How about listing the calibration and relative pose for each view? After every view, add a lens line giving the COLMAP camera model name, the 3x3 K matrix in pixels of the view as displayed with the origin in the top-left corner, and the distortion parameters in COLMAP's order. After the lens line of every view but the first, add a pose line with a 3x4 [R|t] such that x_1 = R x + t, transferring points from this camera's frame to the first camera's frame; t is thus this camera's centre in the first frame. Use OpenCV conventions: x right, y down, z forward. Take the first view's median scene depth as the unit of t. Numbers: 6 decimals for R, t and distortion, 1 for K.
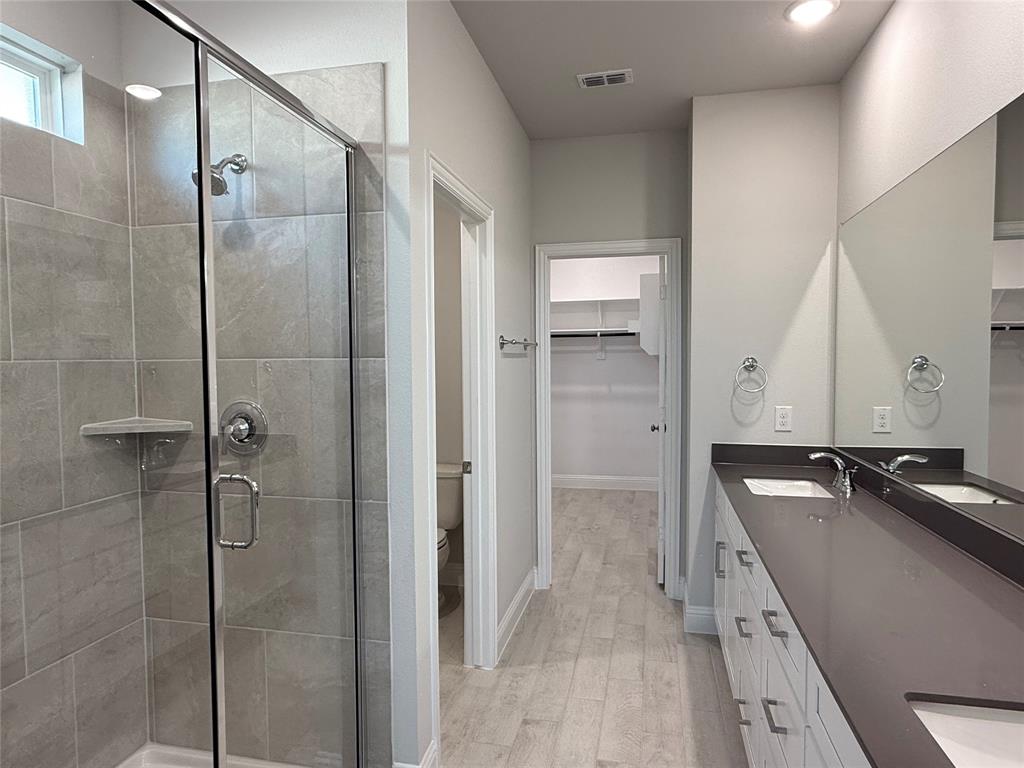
lens RADIAL K [[630.3, 0, 514.0], [0, 630.3, 386.2], [0, 0, 1]] dist [0.006113, 0.000126]
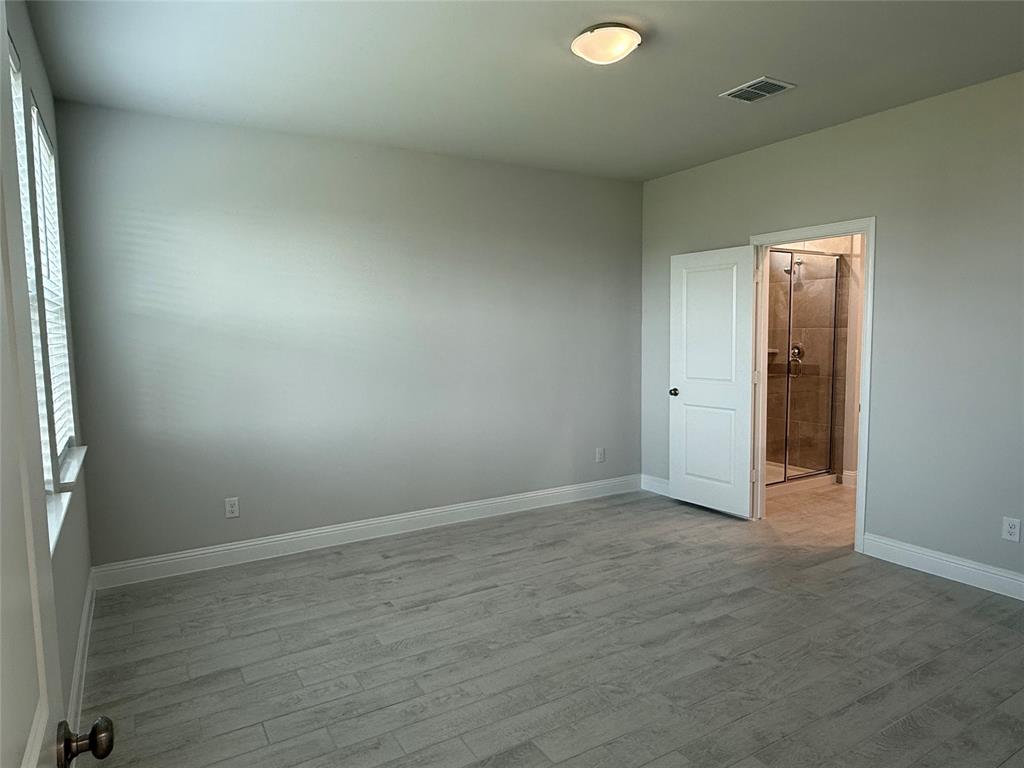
lens RADIAL K [[630.3, 0, 514.3], [0, 630.3, 386.8], [0, 0, 1]] dist [0.006113, 0.000126]
pose [[0.695290, 0.061332, -0.716108, 0.808843], [-0.029152, 0.997939, 0.057165, 0.102397], [0.718138, -0.018870, 0.695645, -2.081623]]
